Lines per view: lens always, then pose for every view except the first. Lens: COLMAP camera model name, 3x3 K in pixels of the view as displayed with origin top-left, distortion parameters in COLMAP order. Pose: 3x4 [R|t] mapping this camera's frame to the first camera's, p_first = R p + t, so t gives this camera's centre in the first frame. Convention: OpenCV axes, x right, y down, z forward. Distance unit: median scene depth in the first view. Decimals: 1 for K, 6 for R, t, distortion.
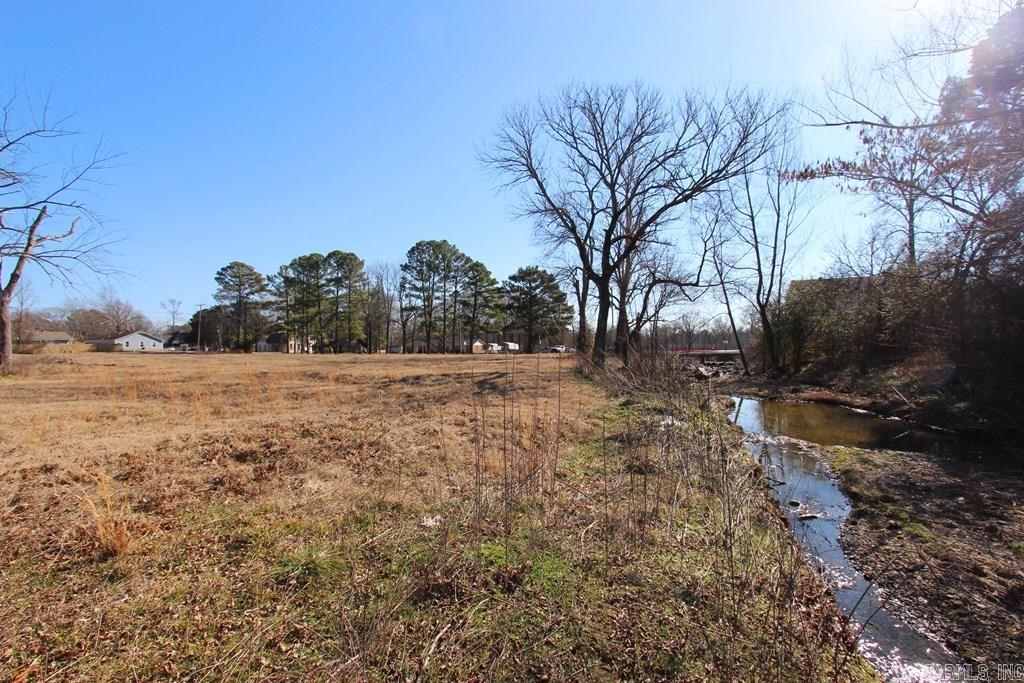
lens RADIAL K [[474.4, 0, 511.8], [0, 474.4, 347.7], [0, 0, 1]] dist [-0.021228, 0.005513]
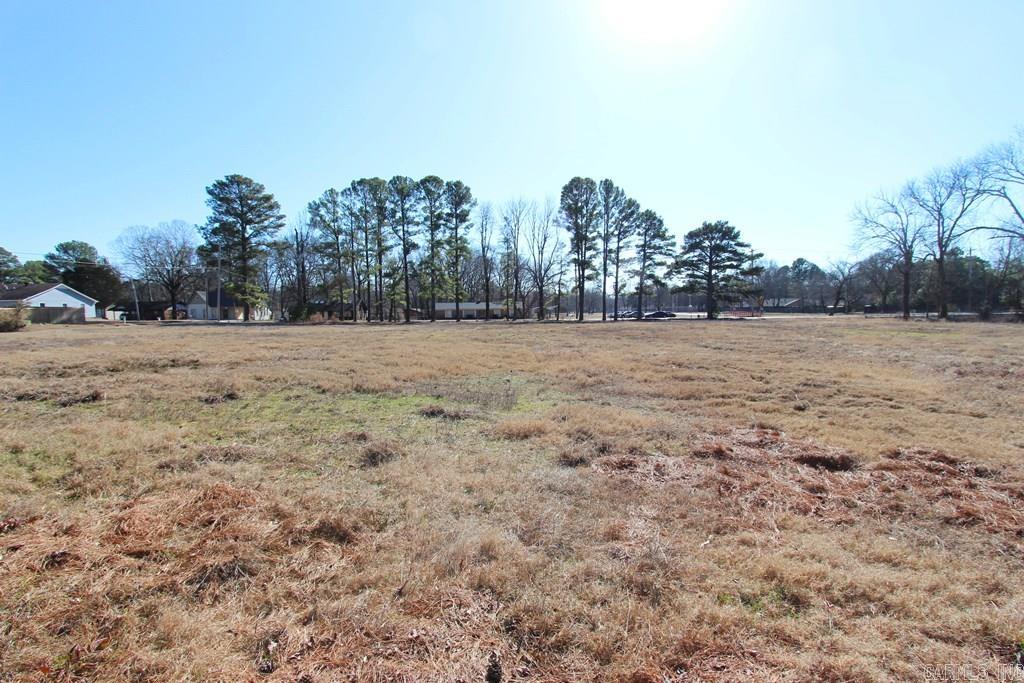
lens RADIAL K [[474.4, 0, 512.3], [0, 474.4, 347.4], [0, 0, 1]] dist [-0.021228, 0.005513]
pose [[0.898263, -0.035255, 0.438043, -0.629161], [0.002910, 0.997232, 0.074292, -0.000254], [-0.439449, -0.065459, 0.895879, 0.310522]]
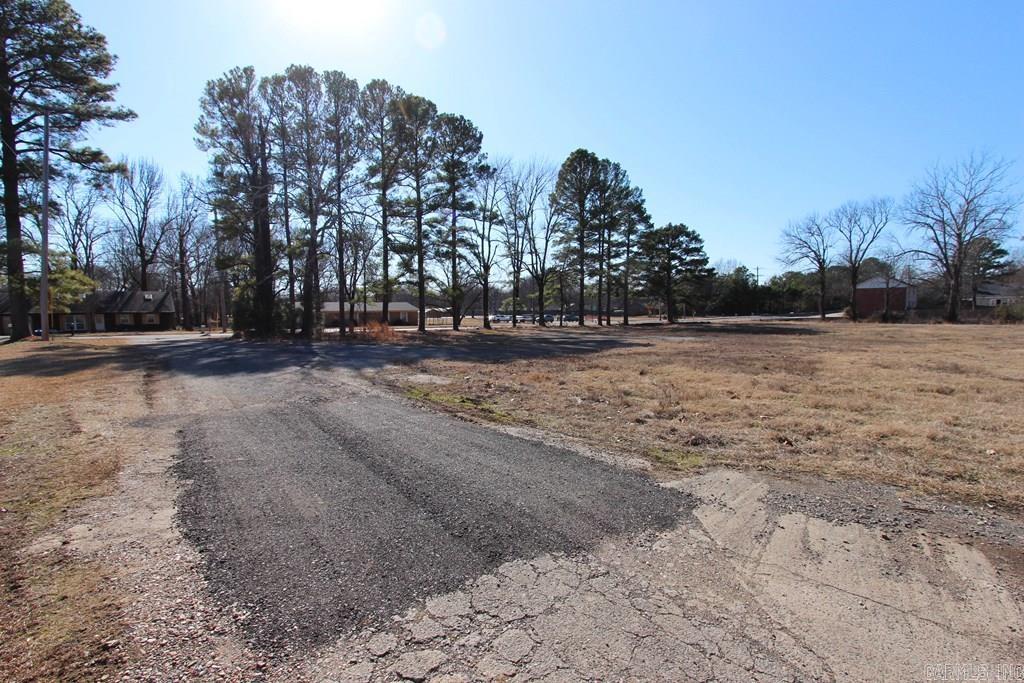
lens RADIAL K [[474.4, 0, 512.6], [0, 474.4, 348.2], [0, 0, 1]] dist [-0.021228, 0.005513]
pose [[0.443496, -0.062004, 0.894129, -0.804178], [0.002740, 0.997693, 0.067826, 0.000465], [-0.896272, -0.027631, 0.442643, 0.773259]]
